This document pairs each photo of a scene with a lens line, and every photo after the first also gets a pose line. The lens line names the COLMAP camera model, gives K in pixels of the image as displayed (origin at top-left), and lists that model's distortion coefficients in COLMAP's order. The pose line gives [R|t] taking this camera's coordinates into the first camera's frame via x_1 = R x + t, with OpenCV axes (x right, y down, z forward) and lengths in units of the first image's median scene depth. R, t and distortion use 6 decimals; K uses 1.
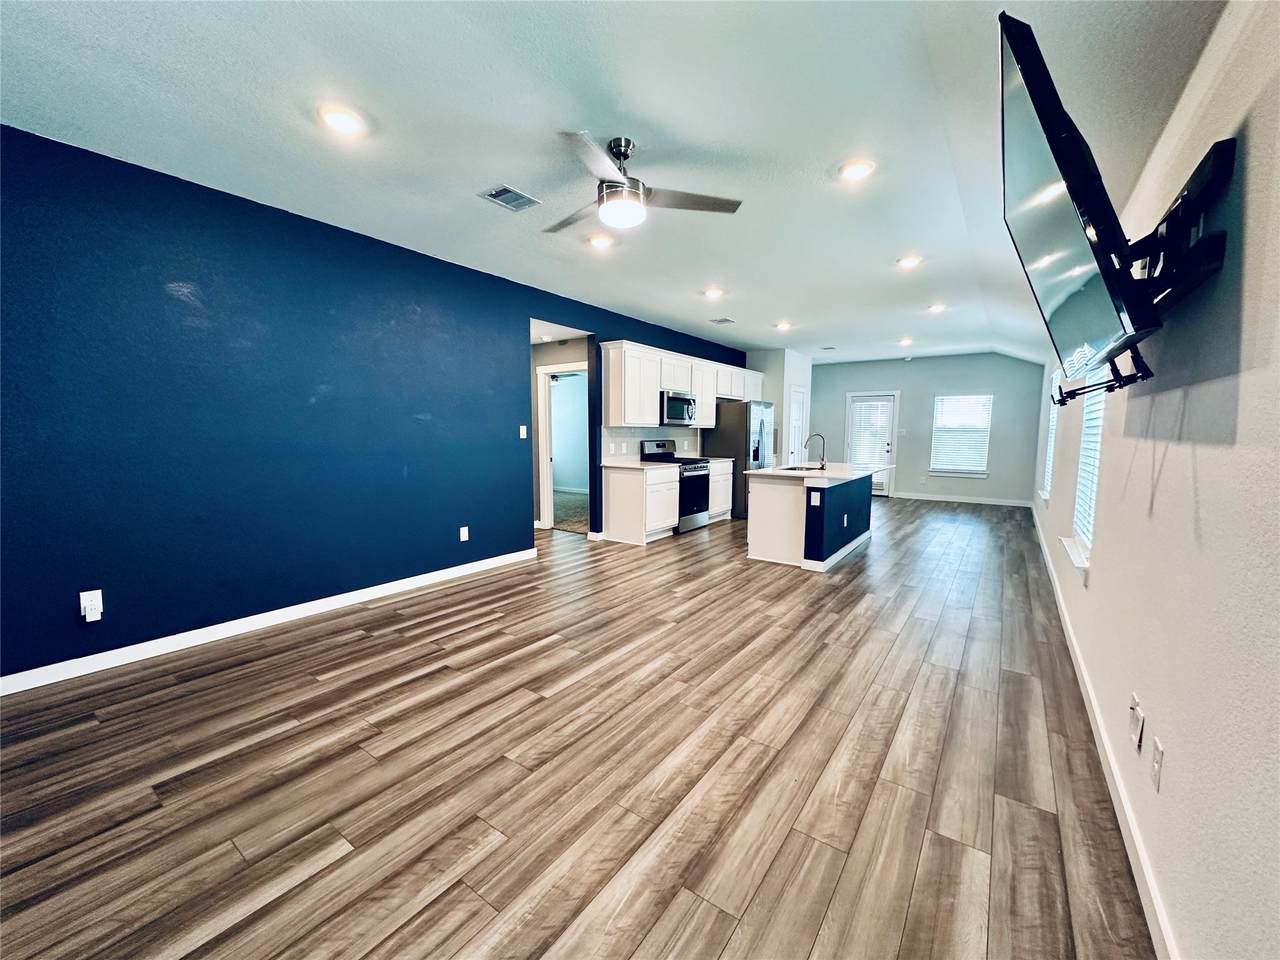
lens RADIAL K [[519.0, 0, 640.0], [0, 519.0, 480.0], [0, 0, 1]] dist [0.000743, 0.000064]
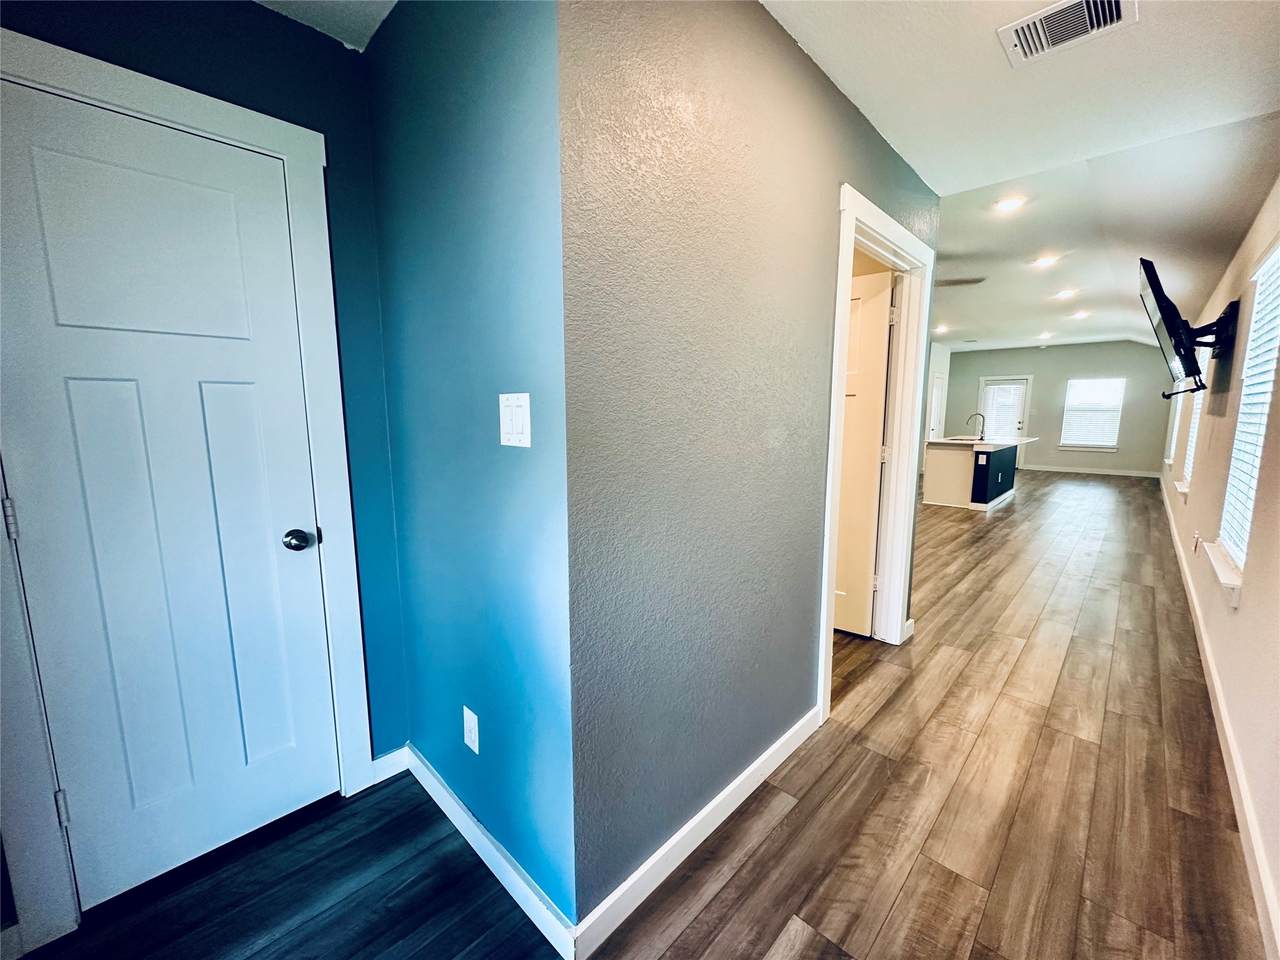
lens RADIAL K [[505.6, 0, 640.0], [0, 505.6, 480.0], [0, 0, 1]] dist [0.000782, 0.000163]
pose [[0.987129, 0.022309, -0.158360, -0.448479], [-0.015112, 0.998804, 0.046507, 0.051062], [0.159209, -0.043515, 0.986285, -0.634844]]
